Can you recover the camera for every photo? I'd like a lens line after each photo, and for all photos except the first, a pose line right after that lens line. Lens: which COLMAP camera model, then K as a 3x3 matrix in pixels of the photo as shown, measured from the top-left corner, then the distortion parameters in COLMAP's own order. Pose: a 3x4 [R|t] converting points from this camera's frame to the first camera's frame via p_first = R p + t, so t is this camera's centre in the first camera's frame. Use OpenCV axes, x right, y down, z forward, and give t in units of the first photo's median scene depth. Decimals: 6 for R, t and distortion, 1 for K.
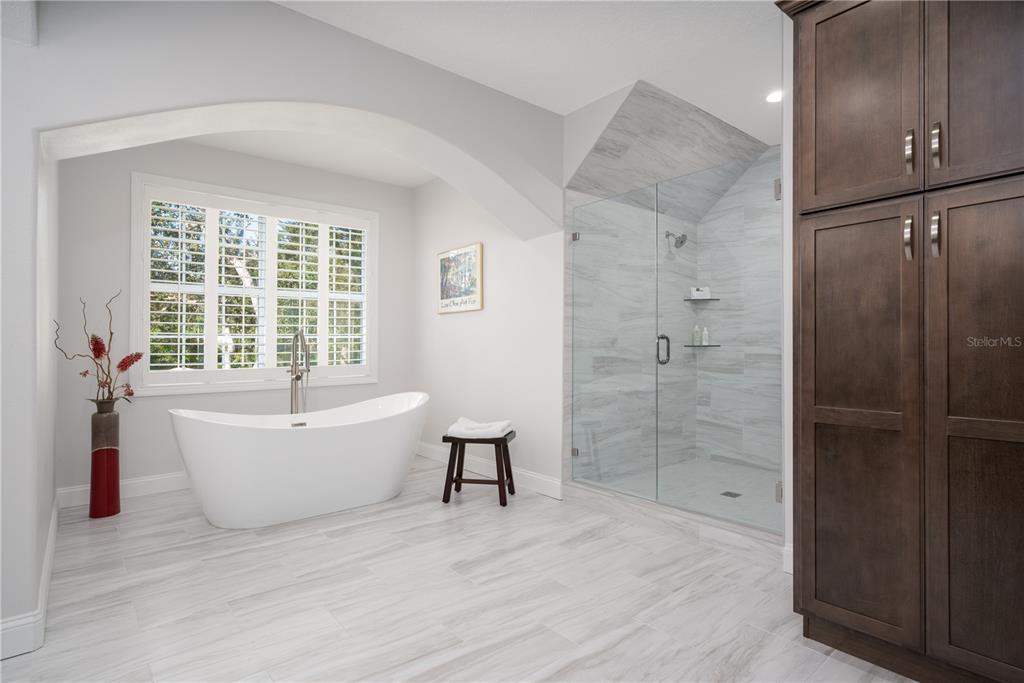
lens RADIAL K [[515.1, 0, 515.0], [0, 515.1, 351.2], [0, 0, 1]] dist [-0.000411, 0.000734]
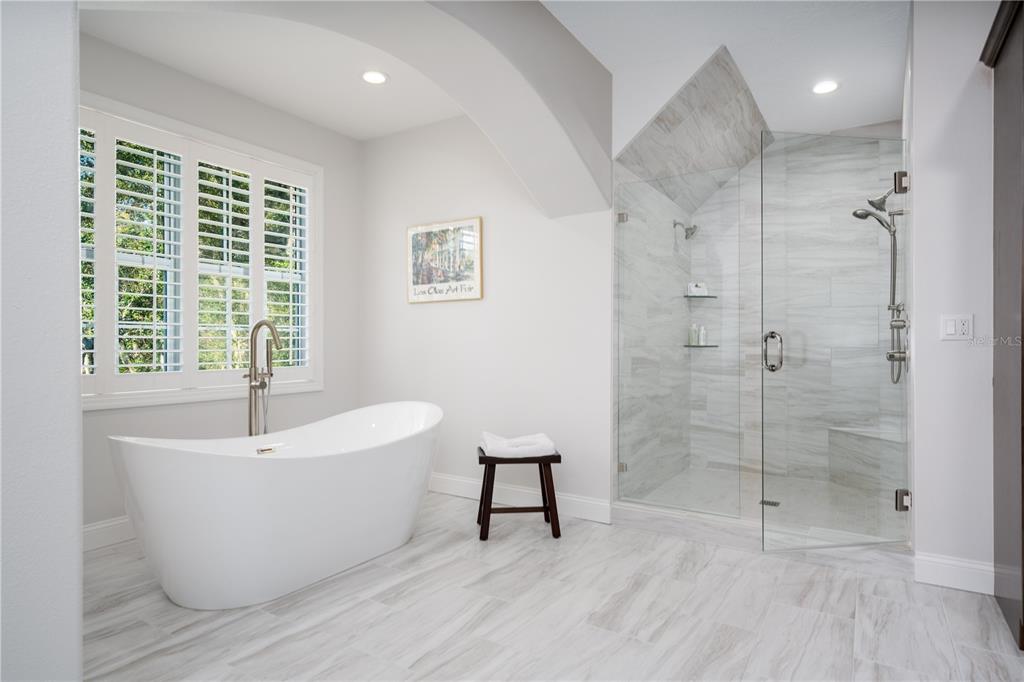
lens RADIAL K [[573.8, 0, 511.1], [0, 573.8, 355.1], [0, 0, 1]] dist [0.006412, 0.001489]
pose [[0.952862, 0.004427, 0.303371, -0.348772], [-0.006884, 0.999952, 0.007029, 0.001607], [-0.303325, -0.008786, 0.952847, 0.137561]]
